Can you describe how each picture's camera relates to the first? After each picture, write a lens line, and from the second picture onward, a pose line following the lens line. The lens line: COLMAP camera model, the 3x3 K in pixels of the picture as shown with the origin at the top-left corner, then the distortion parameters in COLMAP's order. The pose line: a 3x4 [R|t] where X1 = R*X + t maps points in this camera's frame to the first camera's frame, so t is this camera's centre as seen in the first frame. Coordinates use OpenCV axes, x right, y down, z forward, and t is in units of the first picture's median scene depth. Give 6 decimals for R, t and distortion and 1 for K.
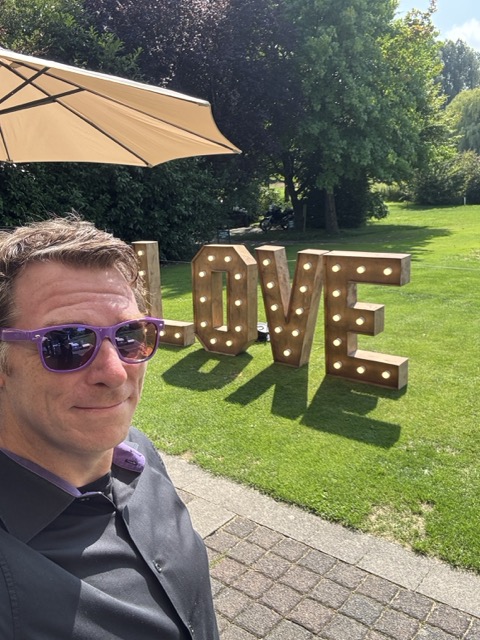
lens RADIAL K [[558.1, 0, 240.6], [0, 558.1, 321.3], [0, 0, 1]] dist [-0.009601, -0.039044]
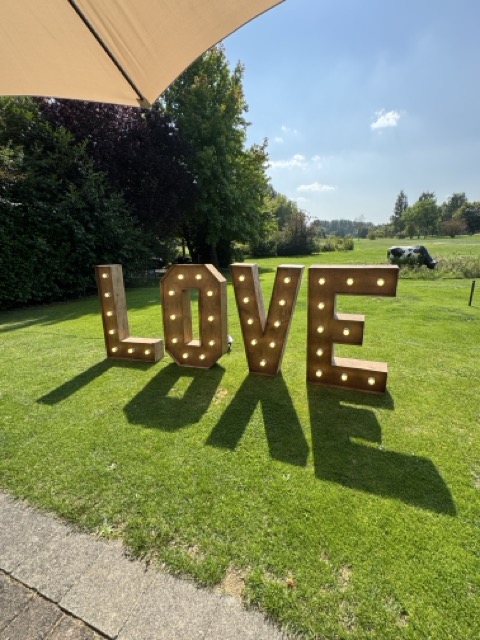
lens RADIAL K [[293.9, 0, 242.9], [0, 293.9, 319.0], [0, 0, 1]] dist [-0.012656, 0.001891]
pose [[0.956060, -0.056843, 0.287607, -0.102807], [0.058342, 0.998291, 0.003364, -0.029996], [-0.287306, 0.013564, 0.957743, 0.440536]]
